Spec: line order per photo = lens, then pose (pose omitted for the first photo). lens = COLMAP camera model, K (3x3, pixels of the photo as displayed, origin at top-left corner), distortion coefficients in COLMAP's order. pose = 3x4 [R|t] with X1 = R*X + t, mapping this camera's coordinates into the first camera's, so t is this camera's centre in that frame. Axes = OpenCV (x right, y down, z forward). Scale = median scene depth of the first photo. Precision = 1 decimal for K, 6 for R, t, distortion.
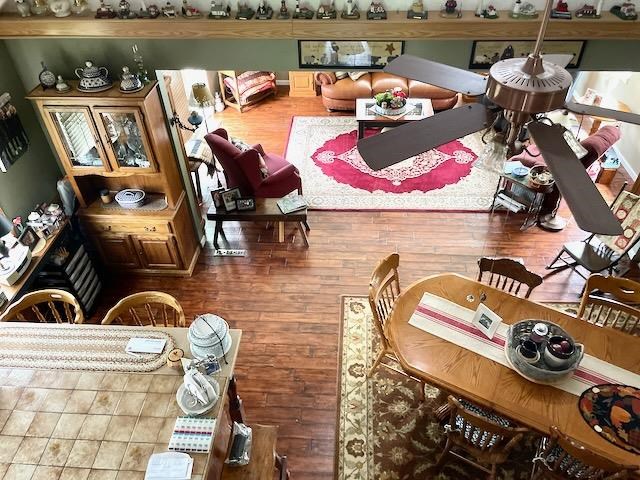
lens RADIAL K [[505.5, 0, 320.0], [0, 505.5, 240.0], [0, 0, 1]] dist [0.035046, -0.002096]
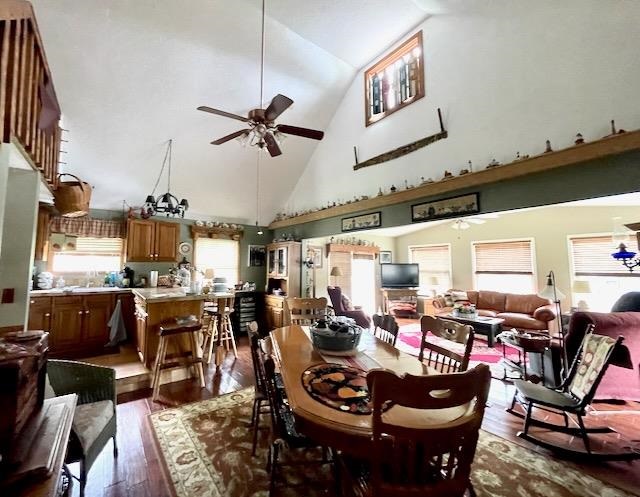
lens RADIAL K [[272.9, 0, 299.3], [0, 272.9, 246.0], [0, 0, 1]] dist [-0.001262, -0.000024]
pose [[0.633029, -0.032351, -0.773452, 0.493668], [-0.532078, 0.707532, -0.465071, 0.230028], [0.562288, 0.705940, 0.430675, 0.288753]]
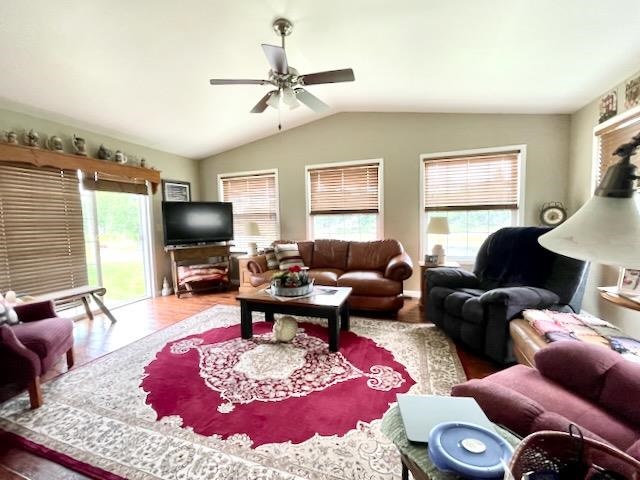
lens RADIAL K [[265.6, 0, 320.0], [0, 265.6, 240.0], [0, 0, 1]] dist [-0.001178, -0.000020]
pose [[0.961936, 0.023959, -0.272222, 0.313468], [-0.184345, 0.792251, -0.581684, -0.110259], [0.201731, 0.609725, 0.766511, 0.731469]]
